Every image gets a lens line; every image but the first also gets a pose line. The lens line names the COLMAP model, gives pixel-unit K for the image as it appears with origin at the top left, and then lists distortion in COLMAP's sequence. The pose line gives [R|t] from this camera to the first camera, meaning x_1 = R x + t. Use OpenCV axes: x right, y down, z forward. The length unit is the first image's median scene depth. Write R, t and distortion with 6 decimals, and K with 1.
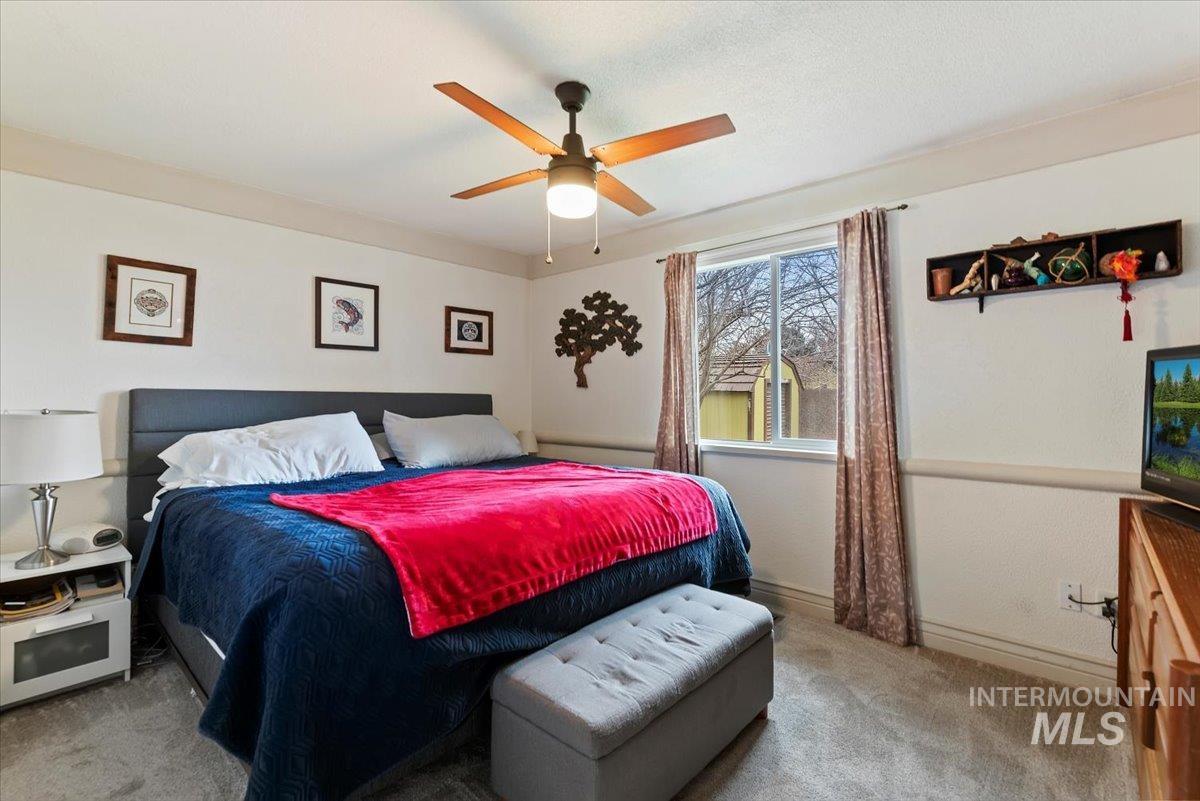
lens RADIAL K [[538.7, 0, 600.7], [0, 538.7, 392.9], [0, 0, 1]] dist [0.000626, 0.001338]
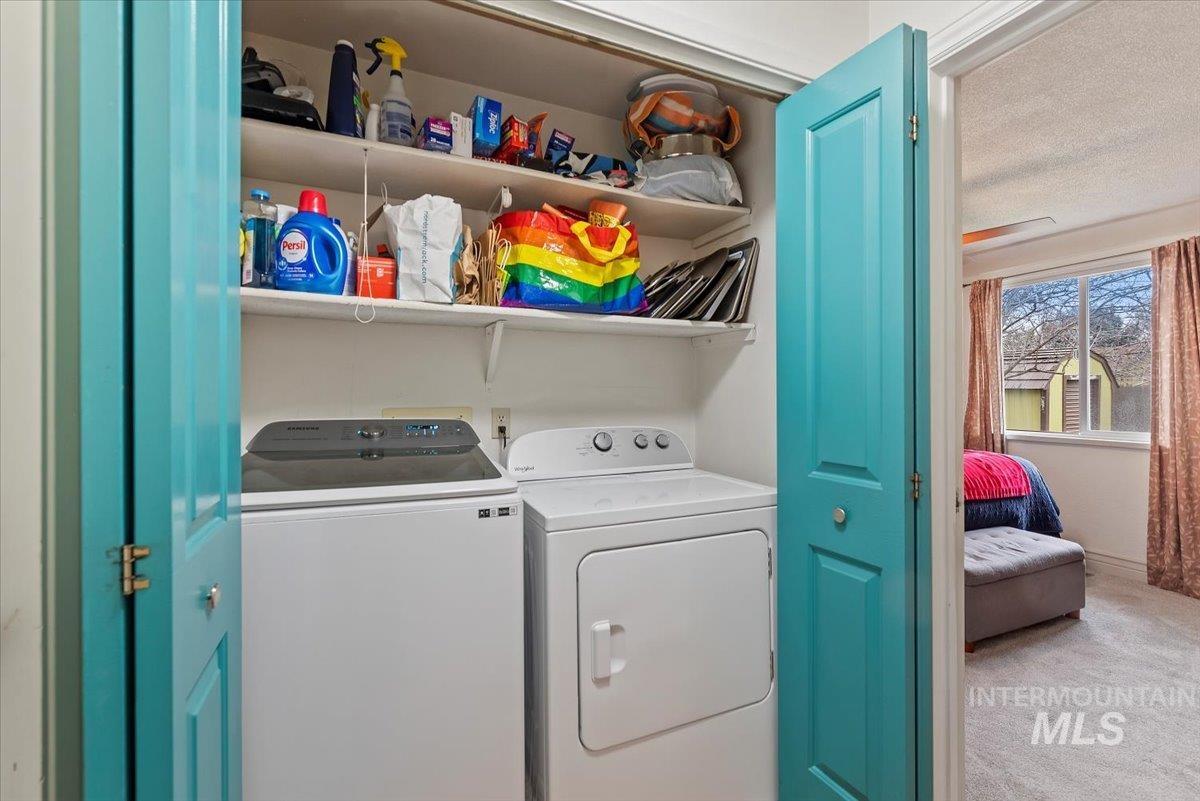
lens RADIAL K [[538.7, 0, 600.7], [0, 538.7, 392.9], [0, 0, 1]] dist [0.000626, 0.001338]
pose [[0.918367, 0.000011, -0.395731, -0.213833], [0.001902, 0.999988, 0.004440, -0.006759], [0.395726, -0.004830, 0.918356, -0.598866]]
